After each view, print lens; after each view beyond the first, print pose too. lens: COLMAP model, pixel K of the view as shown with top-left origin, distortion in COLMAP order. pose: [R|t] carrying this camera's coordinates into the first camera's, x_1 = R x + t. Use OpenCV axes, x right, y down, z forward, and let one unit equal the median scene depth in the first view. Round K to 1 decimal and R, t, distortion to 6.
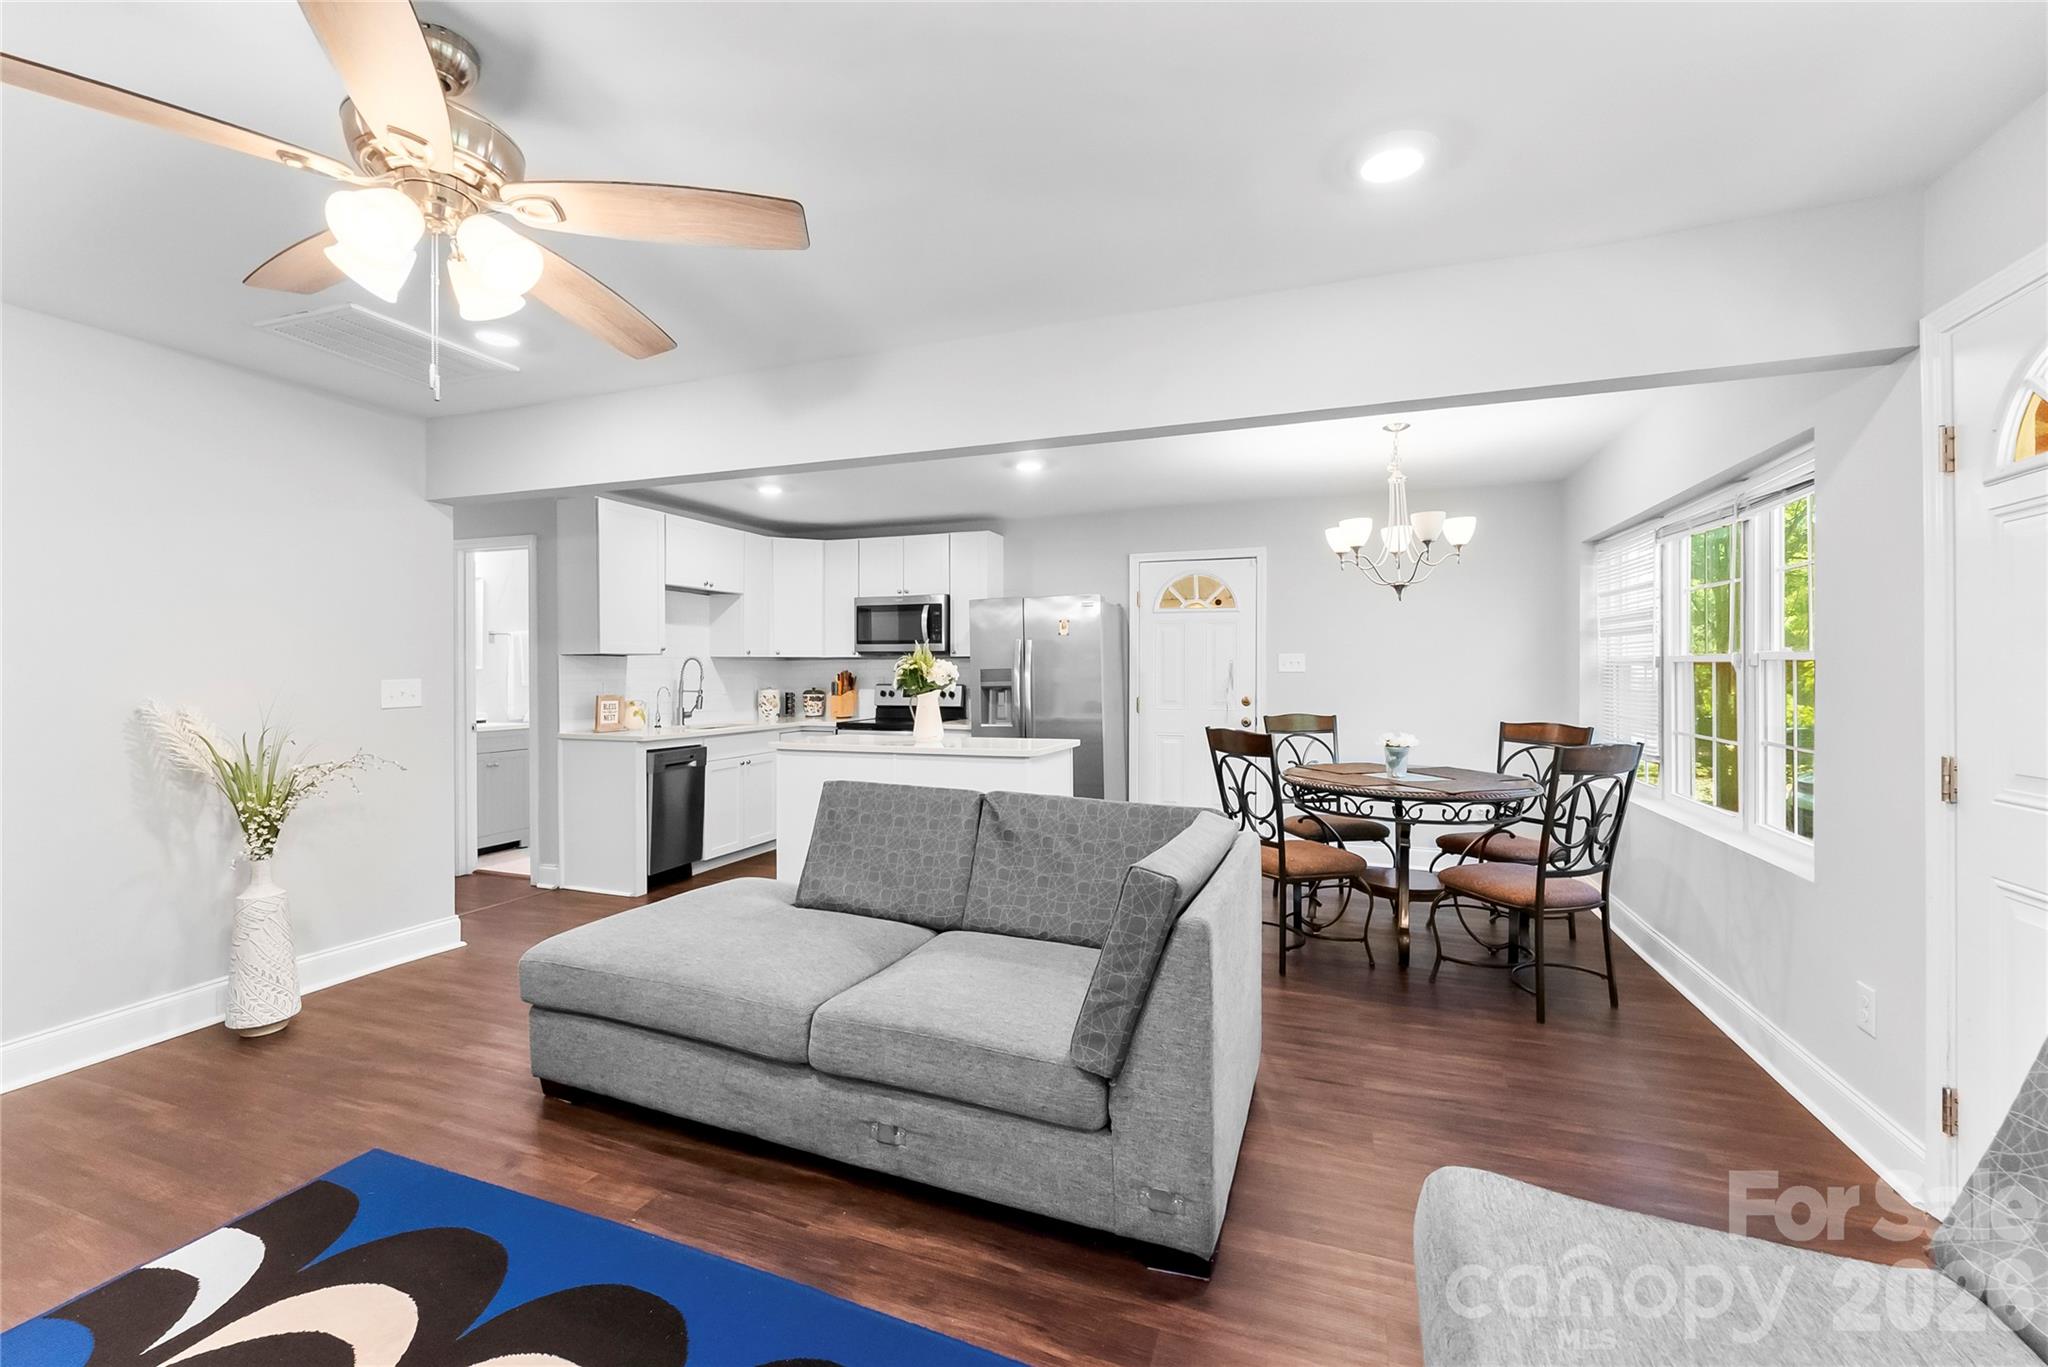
lens RADIAL K [[837.4, 0, 1020.9], [0, 837.4, 676.4], [0, 0, 1]] dist [-0.001591, -0.000317]
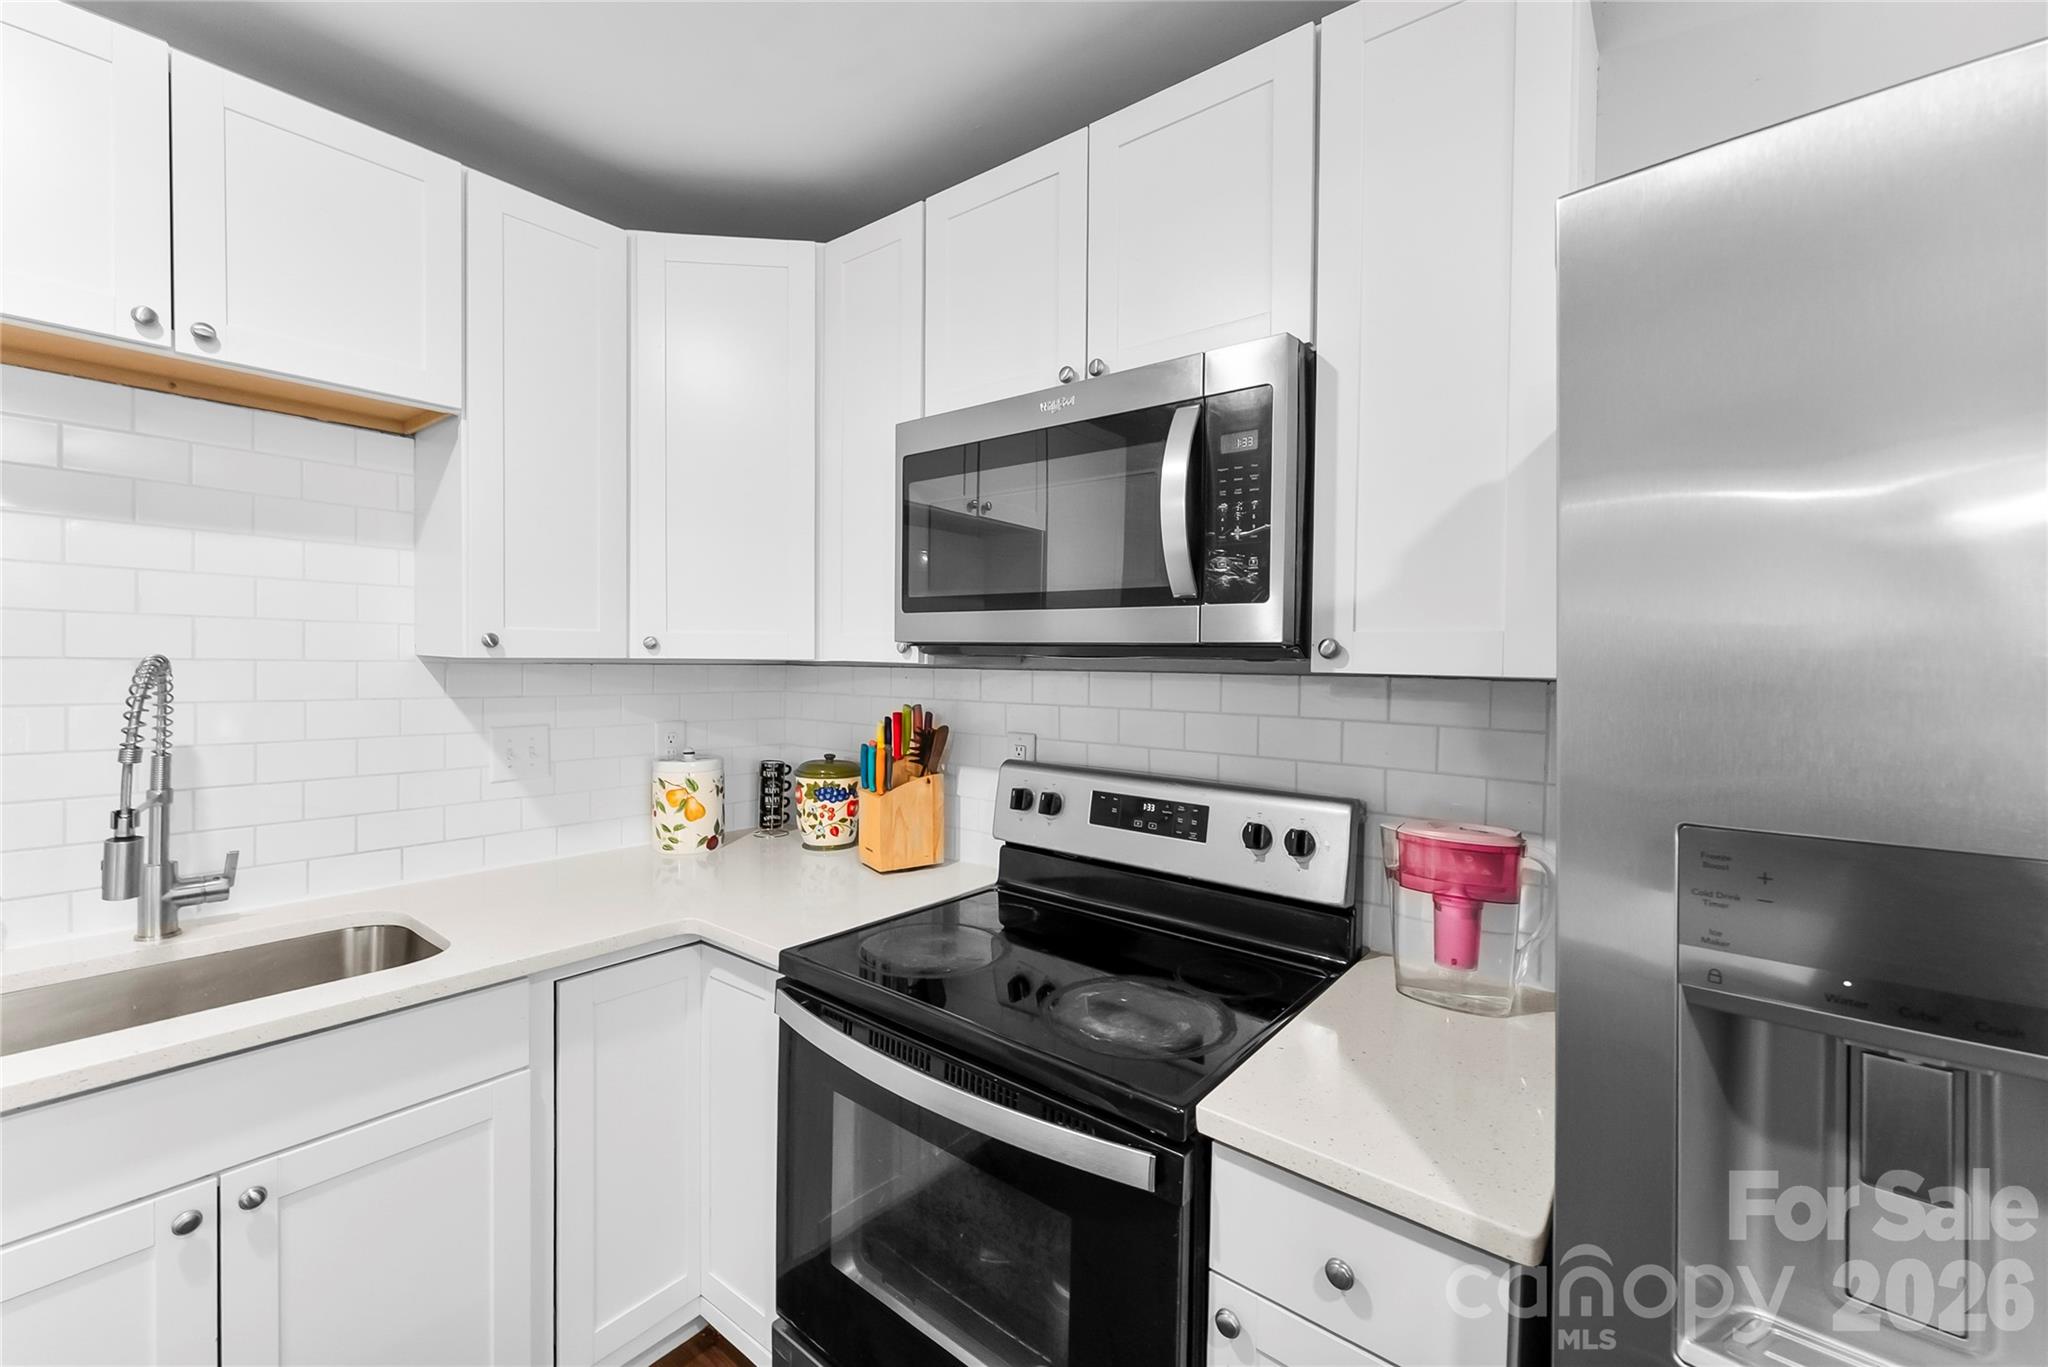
lens RADIAL K [[832.2, 0, 1022.5], [0, 832.2, 675.3], [0, 0, 1]] dist [-0.000721, -0.000464]
pose [[0.946964, 0.021523, -0.320619, -0.091958], [-0.017670, 0.999733, 0.014923, -0.026655], [0.320854, -0.008467, 0.947091, 0.860466]]
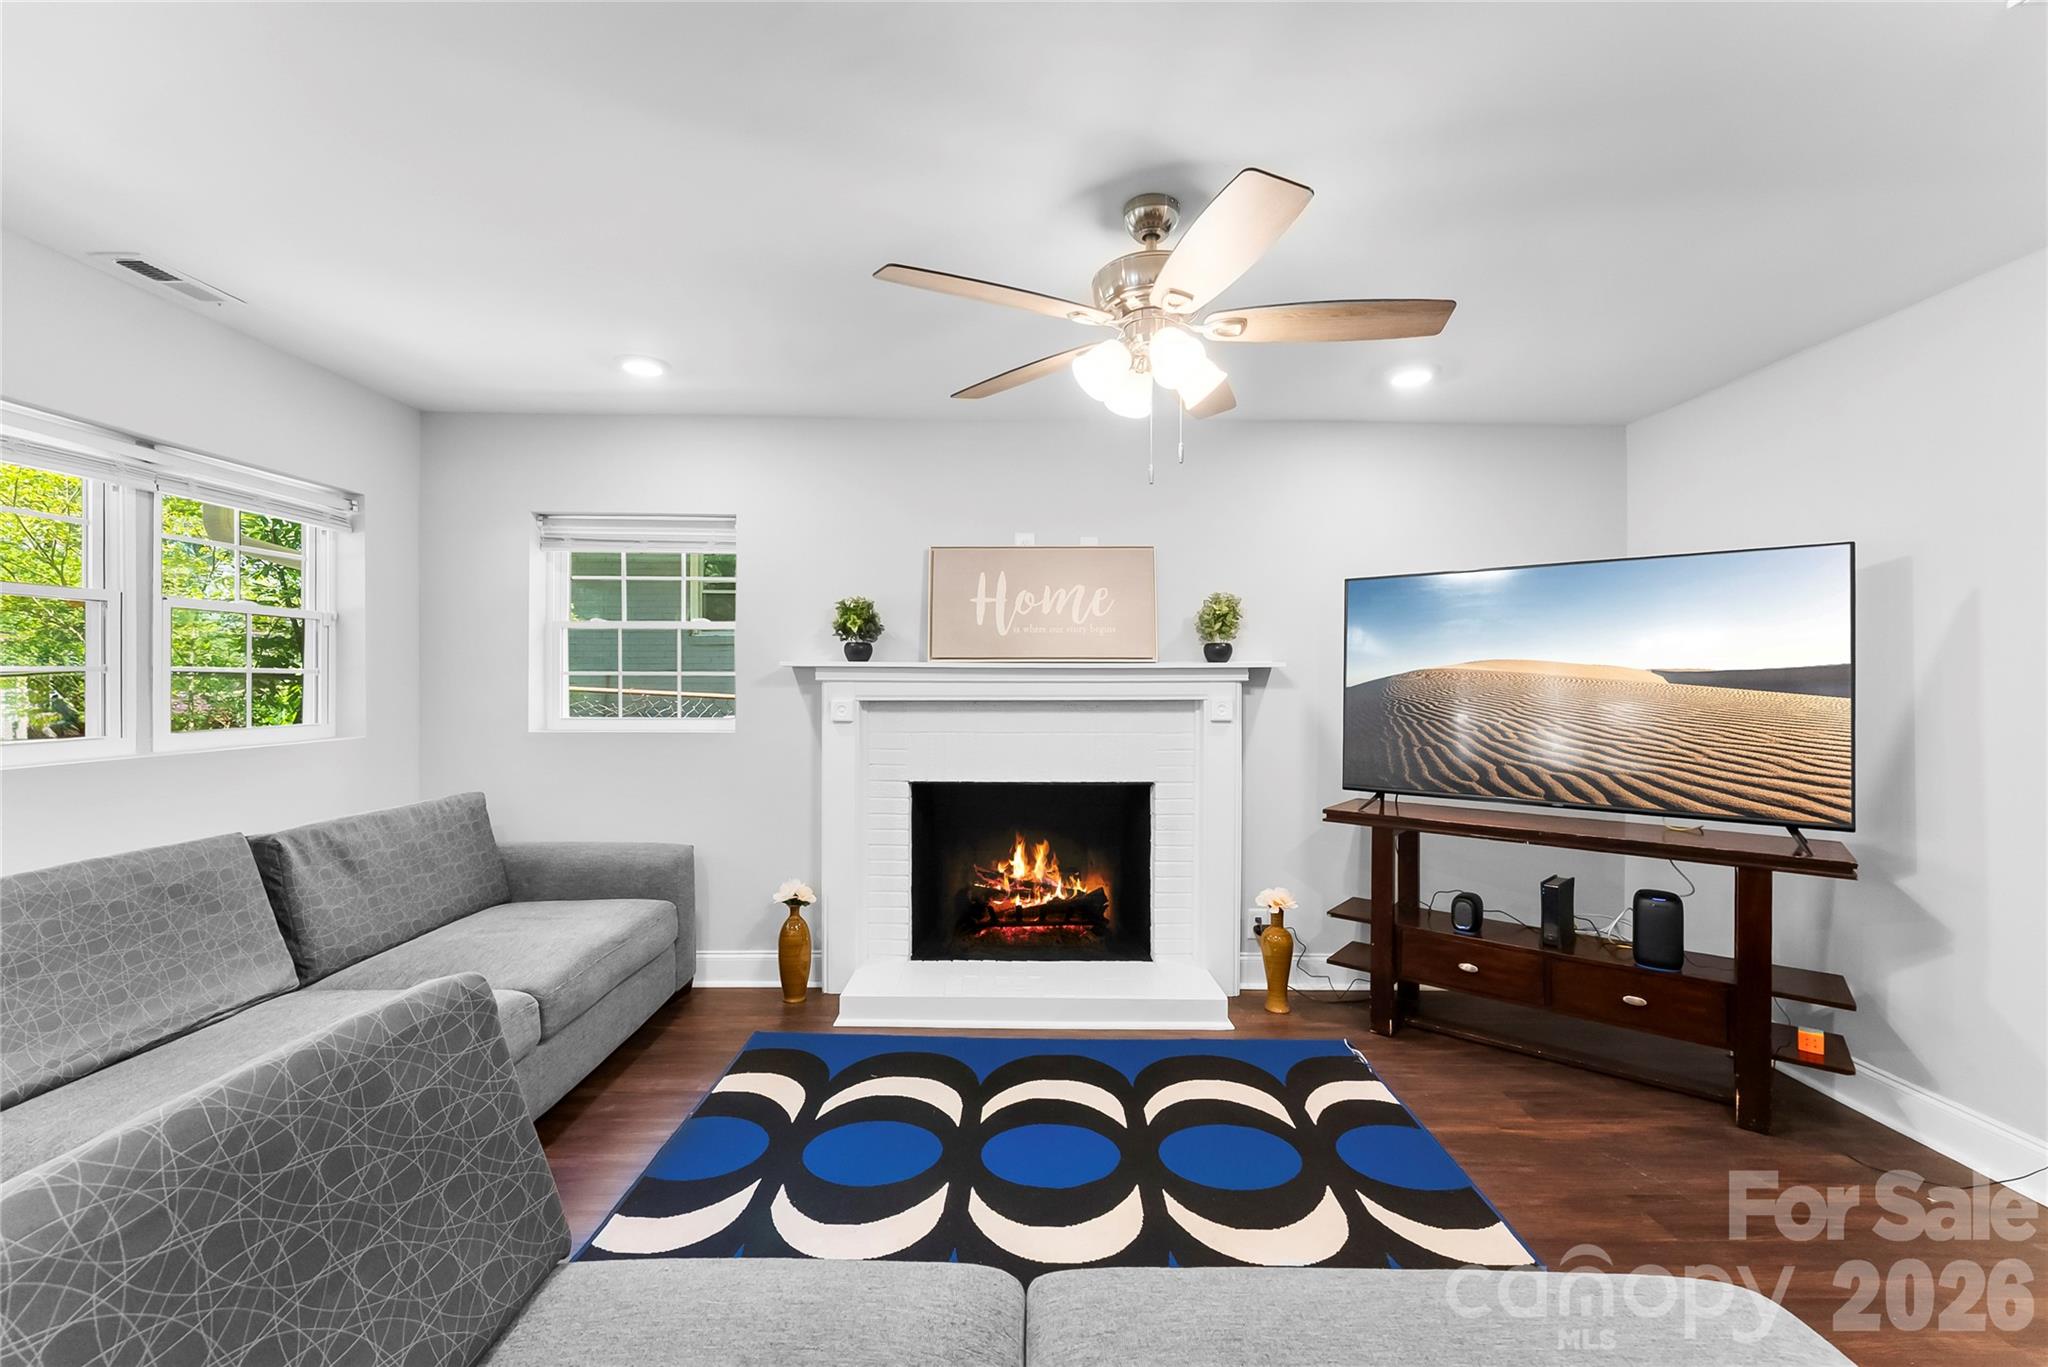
lens RADIAL K [[840.8, 0, 1019.1], [0, 840.8, 681.2], [0, 0, 1]] dist [0.000688, -0.000292]
pose [[-0.936569, -0.000758, -0.350481, -0.013630], [-0.002998, 0.999978, 0.005850, -0.009190], [0.350469, 0.006530, -0.936551, 0.569777]]
